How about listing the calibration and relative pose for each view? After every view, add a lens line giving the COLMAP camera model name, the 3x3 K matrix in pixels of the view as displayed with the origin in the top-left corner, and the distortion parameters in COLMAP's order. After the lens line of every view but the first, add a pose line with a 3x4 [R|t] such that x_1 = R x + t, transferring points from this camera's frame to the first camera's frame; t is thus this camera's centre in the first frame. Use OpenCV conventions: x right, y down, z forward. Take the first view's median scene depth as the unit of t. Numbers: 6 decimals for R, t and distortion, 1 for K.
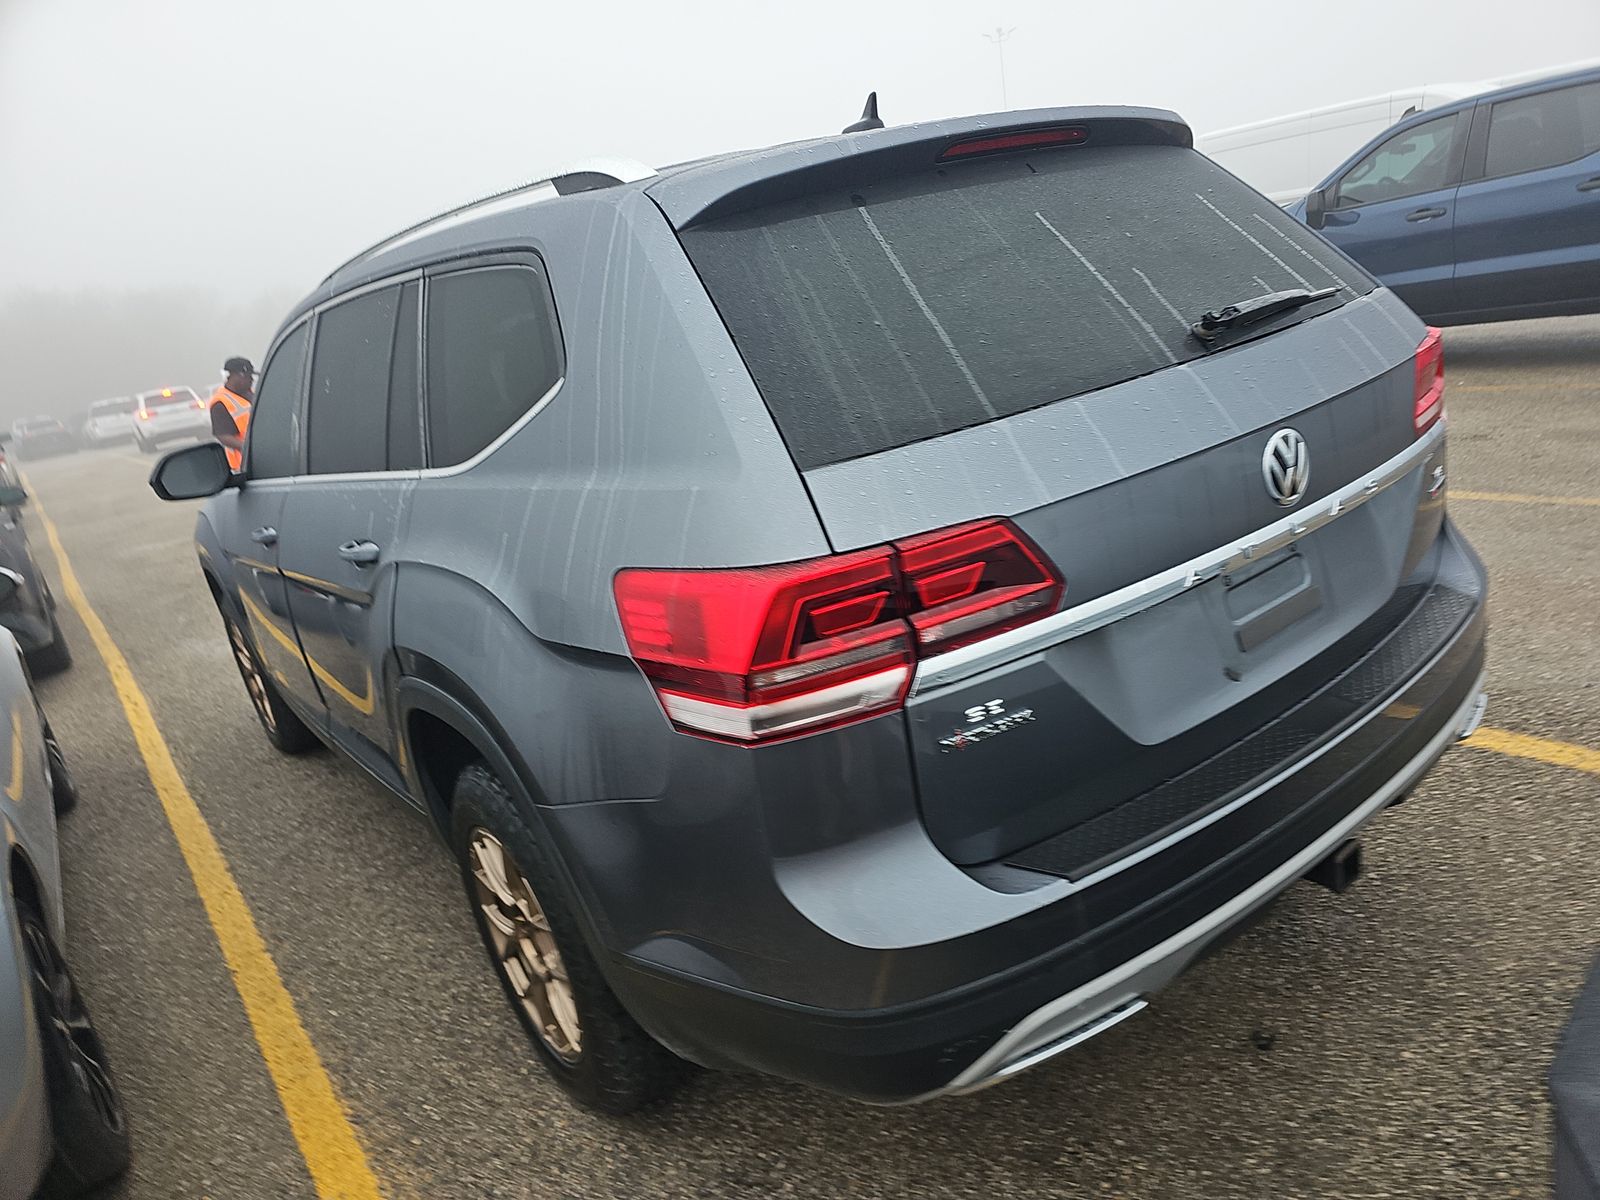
lens RADIAL K [[1088.5, 0, 856.8], [0, 1088.5, 615.6], [0, 0, 1]] dist [0.075637, -0.110359]
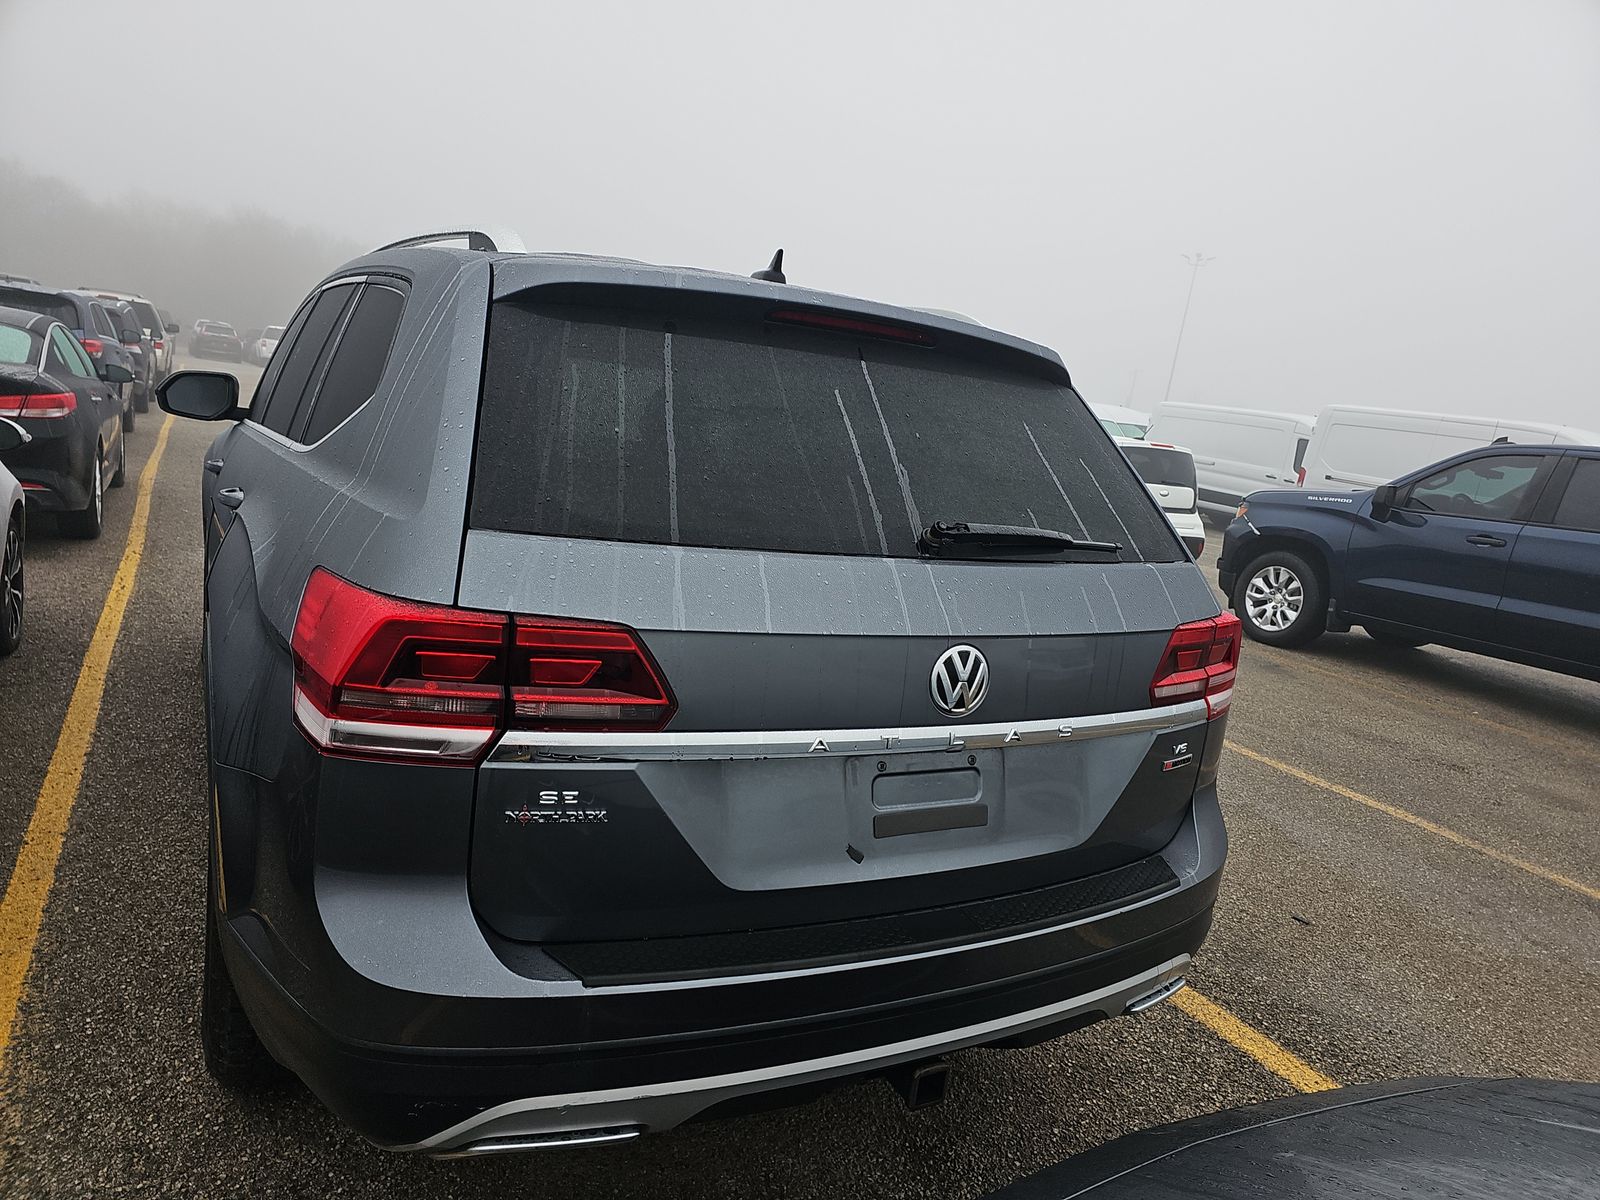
lens RADIAL K [[1074.7, 0, 787.1], [0, 1074.7, 606.3], [0, 0, 1]] dist [0.071154, -0.082666]
pose [[0.944124, 0.318535, -0.084646, 0.260159], [-0.326096, 0.940080, -0.099551, -0.039646], [0.047864, 0.121591, 0.991426, -0.034197]]
